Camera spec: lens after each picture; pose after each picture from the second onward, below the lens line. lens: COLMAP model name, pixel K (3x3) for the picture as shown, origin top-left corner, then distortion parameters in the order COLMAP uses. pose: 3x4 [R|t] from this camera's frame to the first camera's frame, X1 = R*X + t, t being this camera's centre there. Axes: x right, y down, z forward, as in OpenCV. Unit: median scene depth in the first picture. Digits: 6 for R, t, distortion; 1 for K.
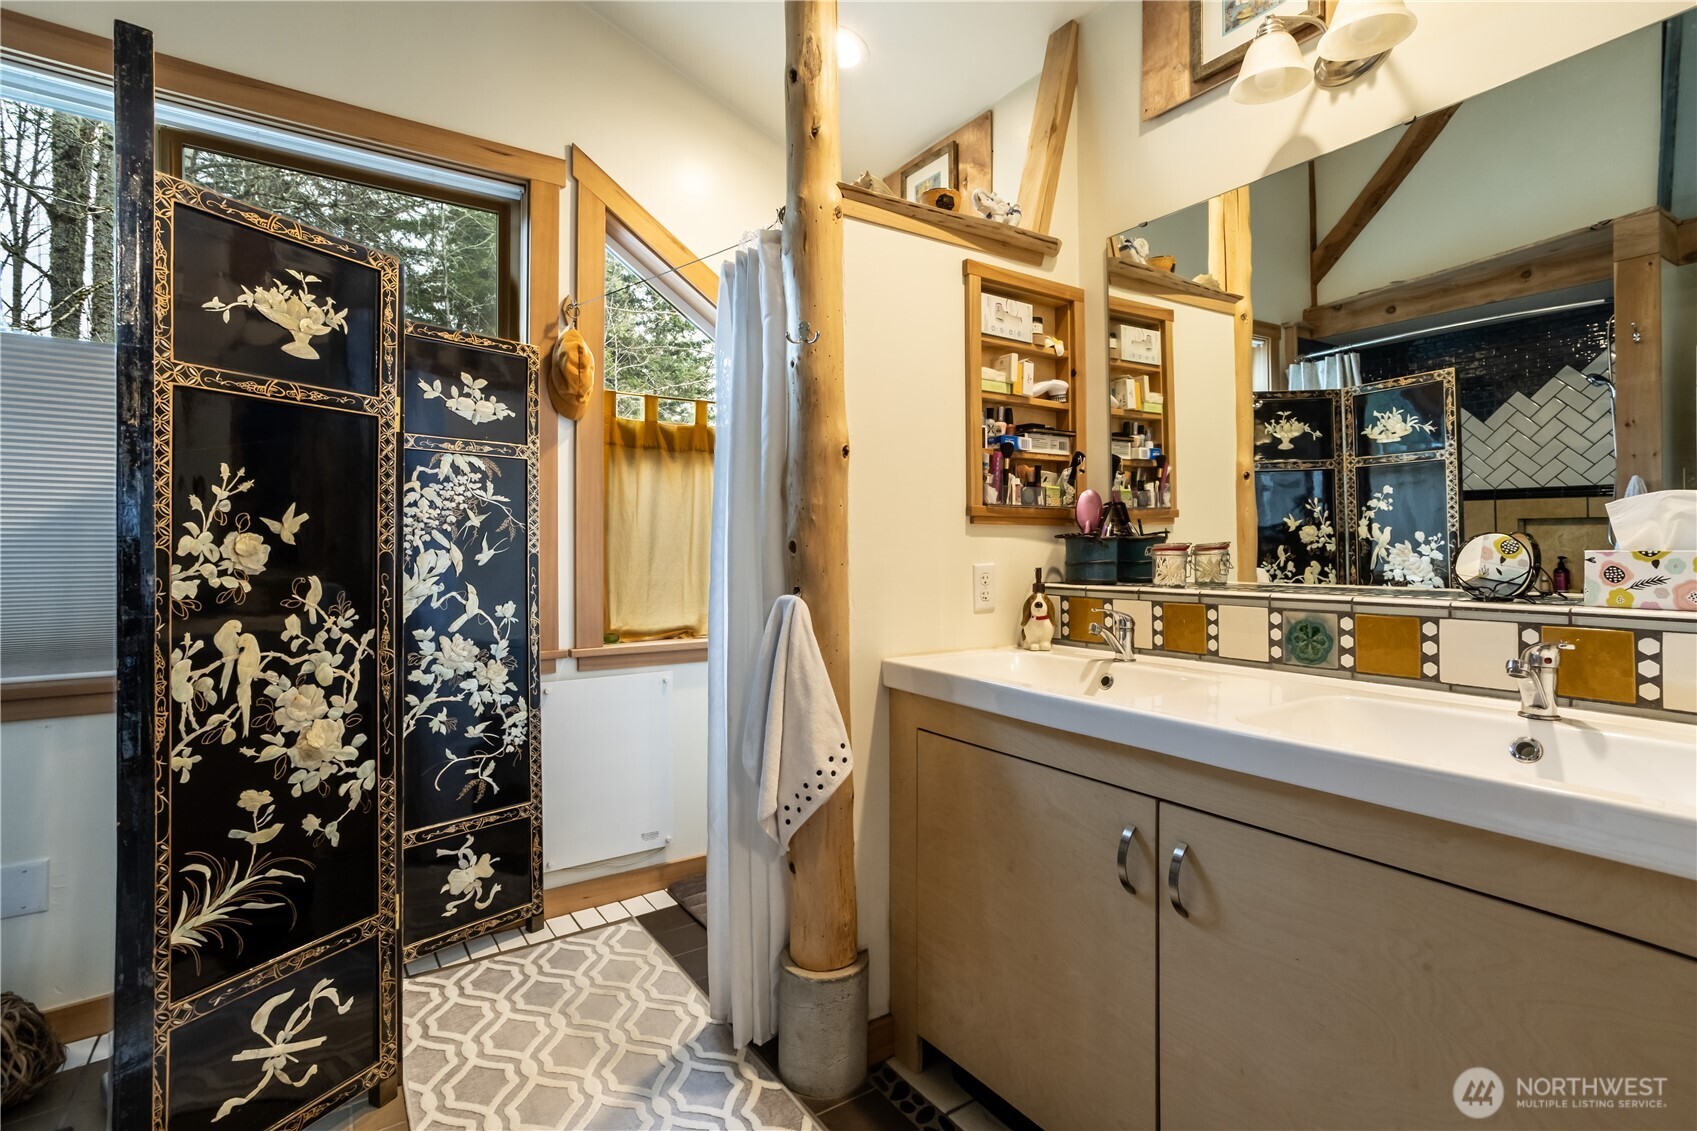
lens RADIAL K [[816.3, 0, 860.7], [0, 816.3, 551.4], [0, 0, 1]] dist [-0.054146, 0.032582]
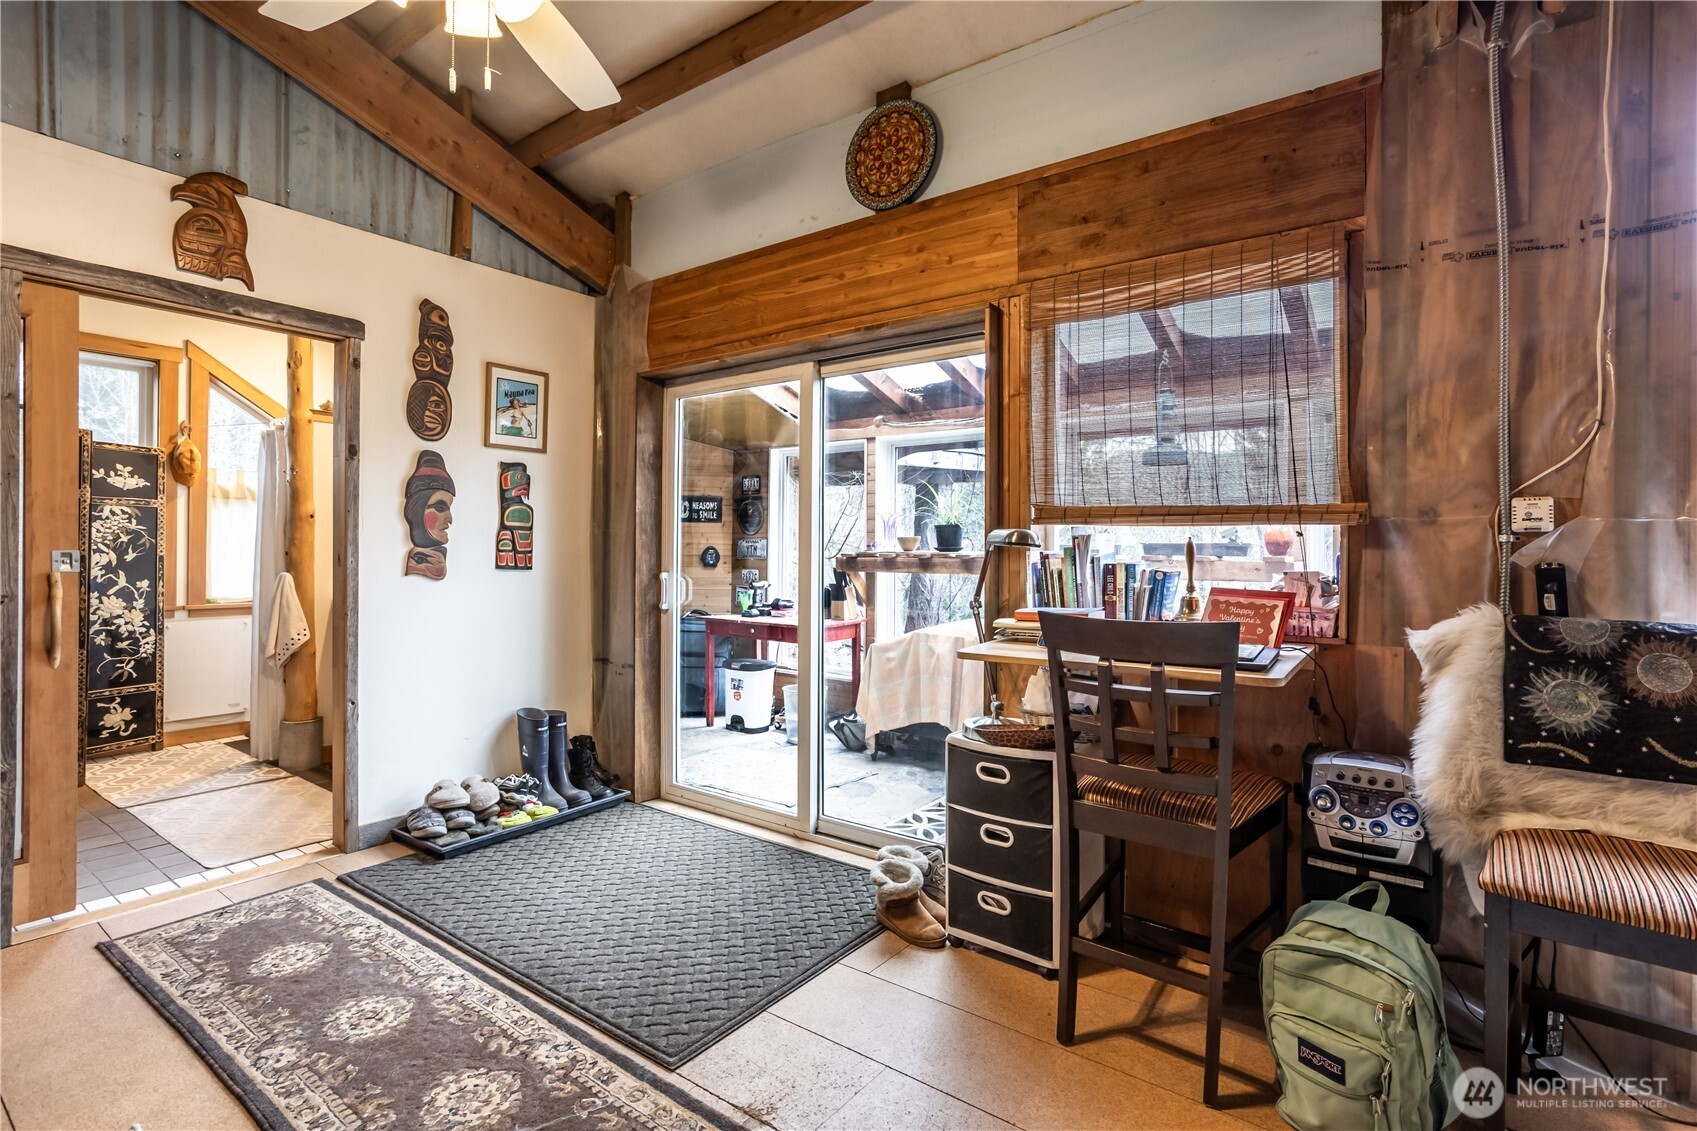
lens RADIAL K [[816.3, 0, 860.7], [0, 816.3, 551.4], [0, 0, 1]] dist [-0.054146, 0.032582]
pose [[0.942462, 0.009699, 0.334173, 0.570922], [-0.007469, 0.999940, -0.007958, -0.004606], [-0.334230, 0.005004, 0.942478, -1.448082]]
